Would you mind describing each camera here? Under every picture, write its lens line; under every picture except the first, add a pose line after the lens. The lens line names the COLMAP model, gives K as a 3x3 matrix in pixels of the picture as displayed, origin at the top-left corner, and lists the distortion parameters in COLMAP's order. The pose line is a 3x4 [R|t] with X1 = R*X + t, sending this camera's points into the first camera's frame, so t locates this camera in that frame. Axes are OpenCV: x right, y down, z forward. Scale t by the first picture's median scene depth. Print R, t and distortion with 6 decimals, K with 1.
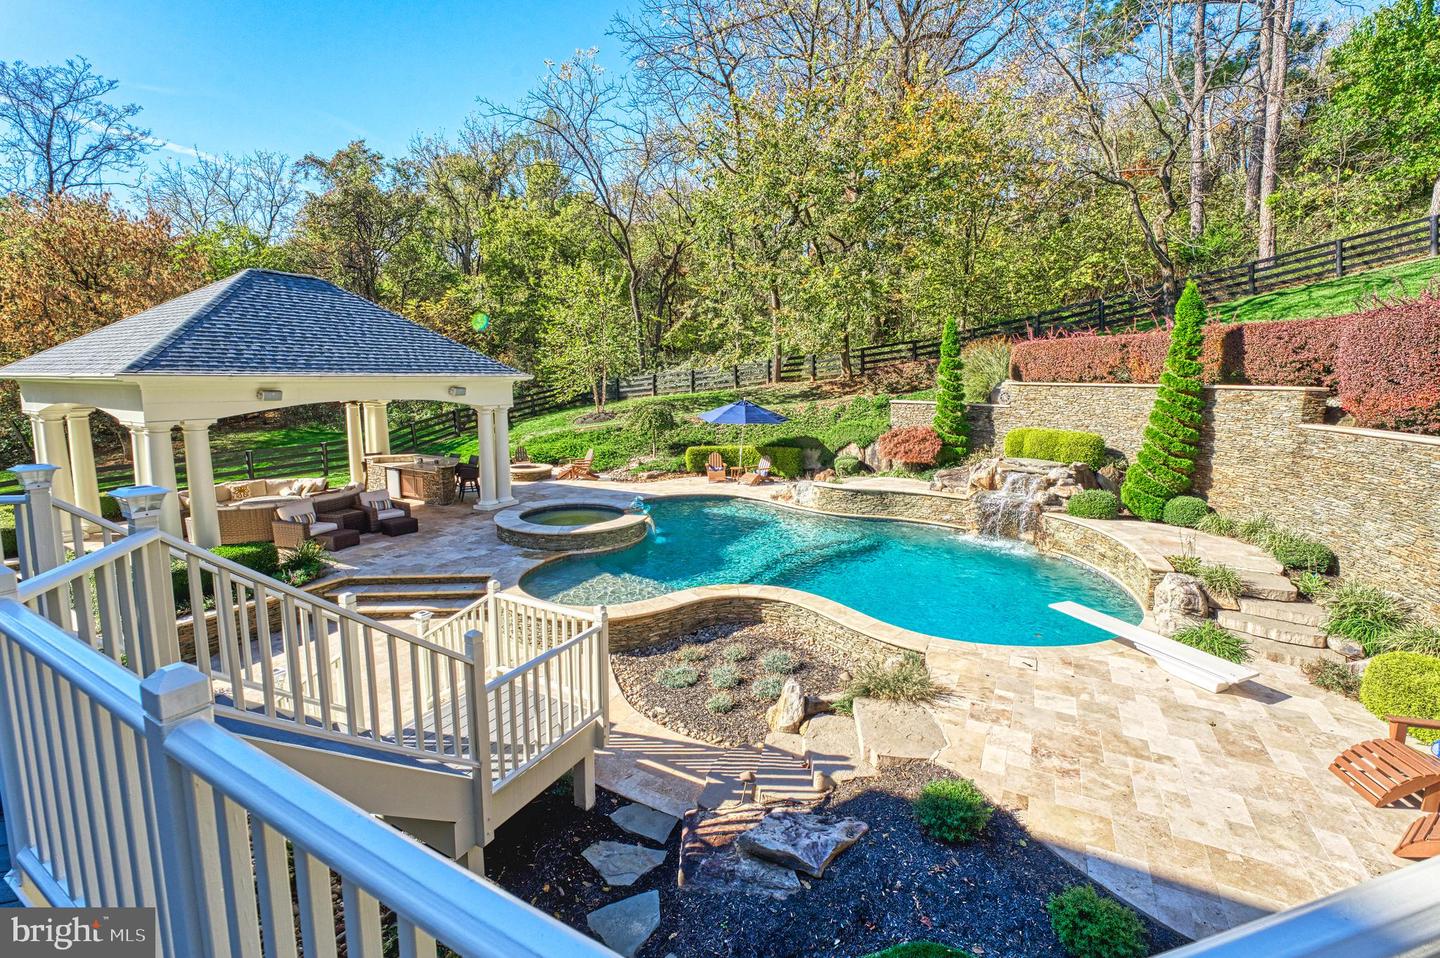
lens RADIAL K [[651.6, 0, 720.0], [0, 651.6, 479.0], [0, 0, 1]] dist [-0.028313, 0.000233]
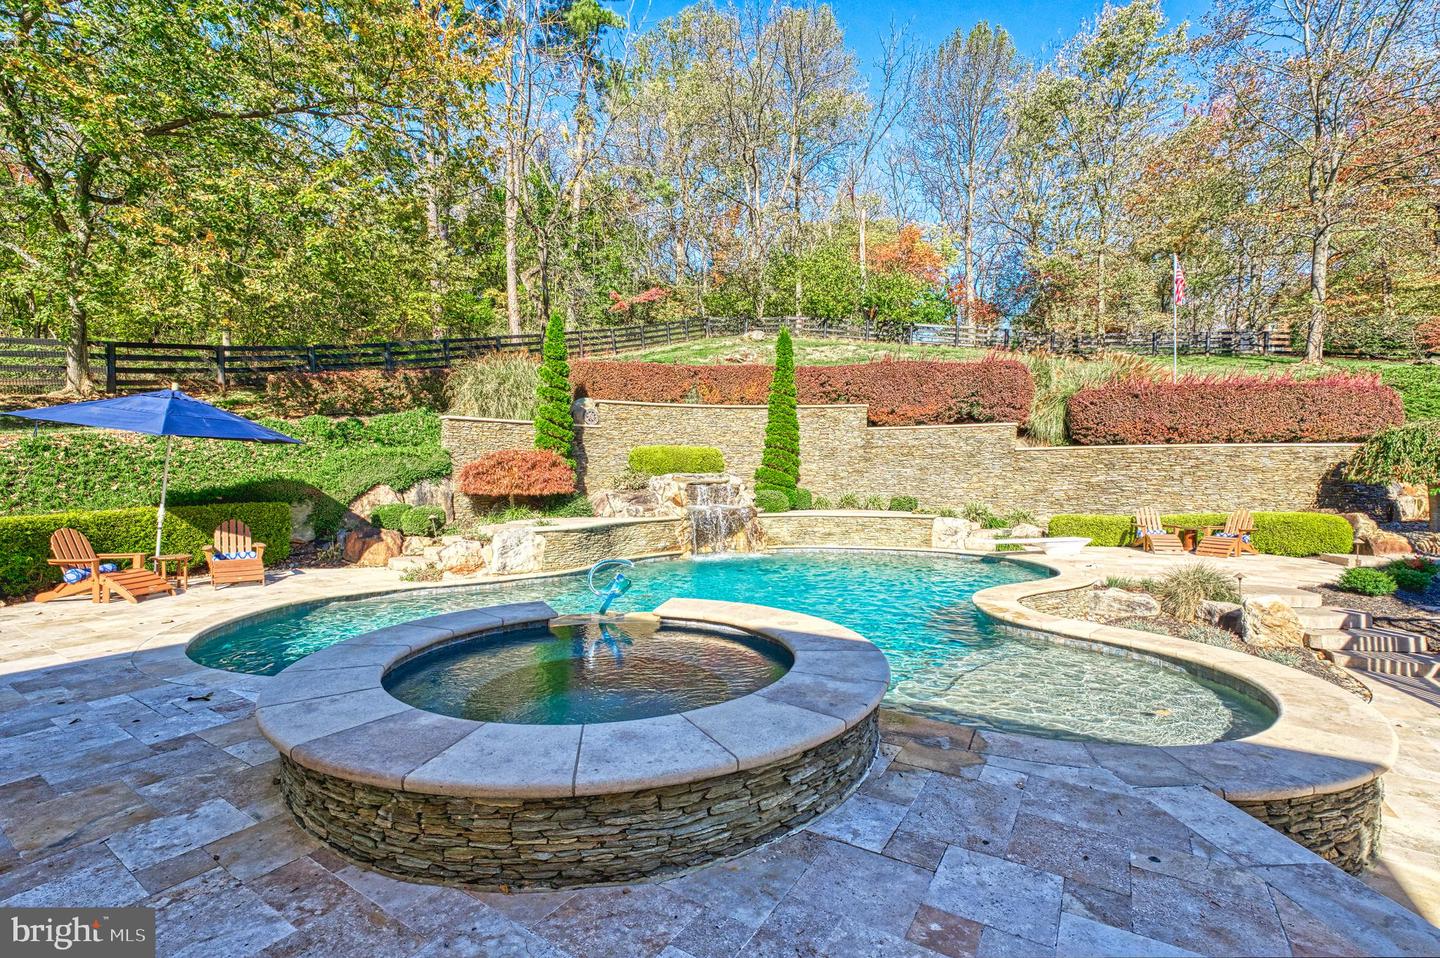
lens RADIAL K [[629.1, 0, 720.0], [0, 629.1, 479.0], [0, 0, 1]] dist [-0.000501, -0.000081]
pose [[0.067102, -0.002671, 0.997743, -0.253332], [0.167465, 0.985840, -0.008623, -0.002968], [-0.983592, 0.167665, 0.066599, 0.482689]]
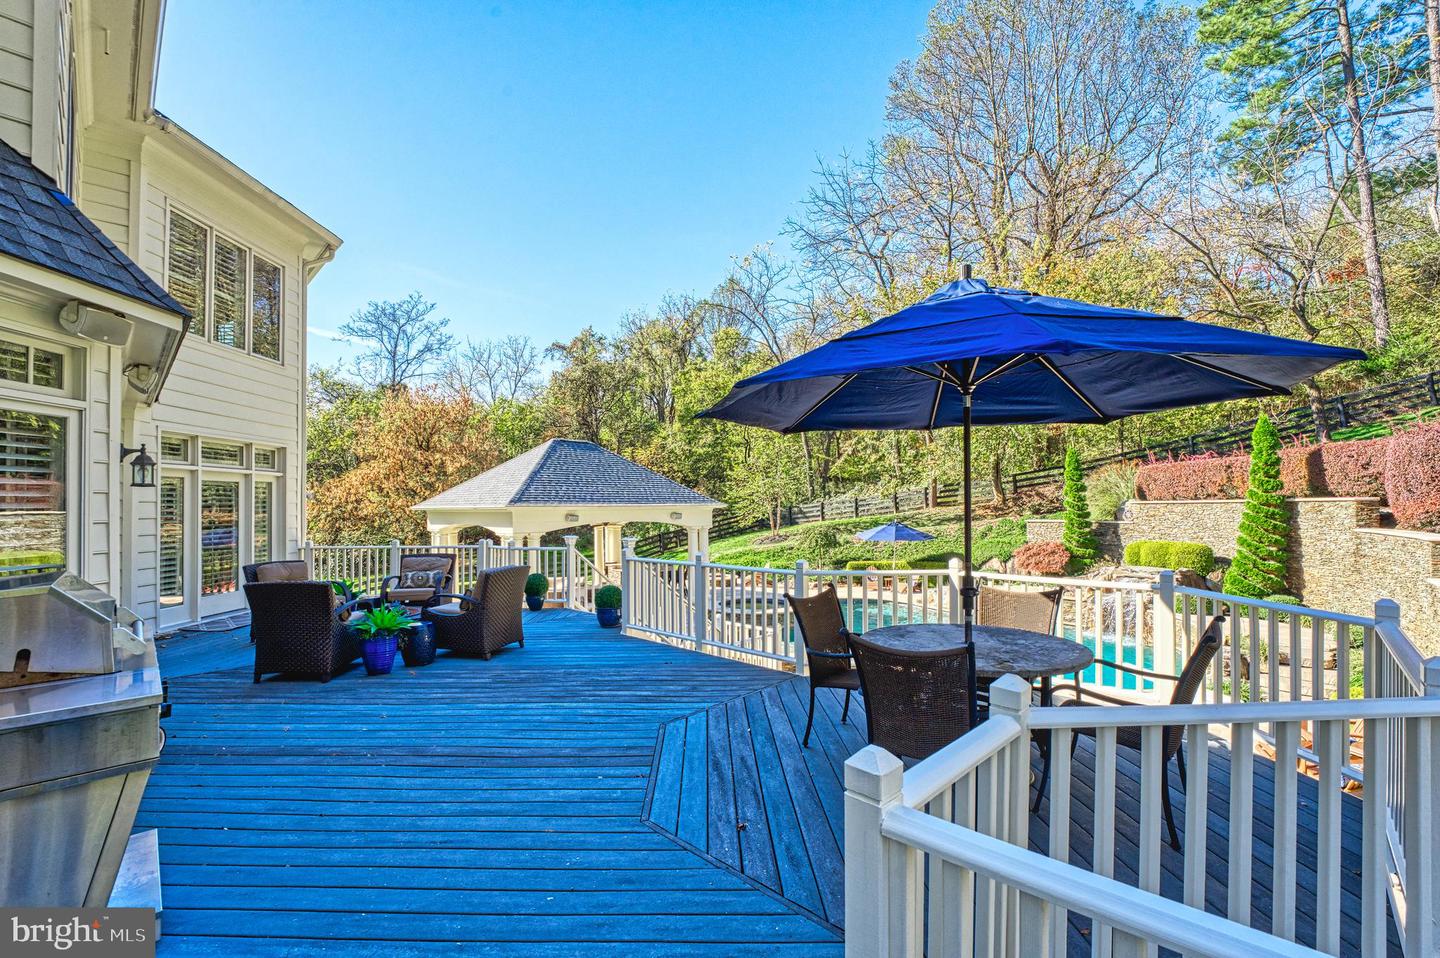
lens RADIAL K [[636.1, 0, 696.7], [0, 636.1, 484.7], [0, 0, 1]] dist [-0.047650, 0.000035]
pose [[0.954856, -0.028498, -0.295697, 0.025798], [-0.027691, 0.982515, -0.184110, 0.026736], [0.295774, 0.183987, 0.937372, -0.155131]]
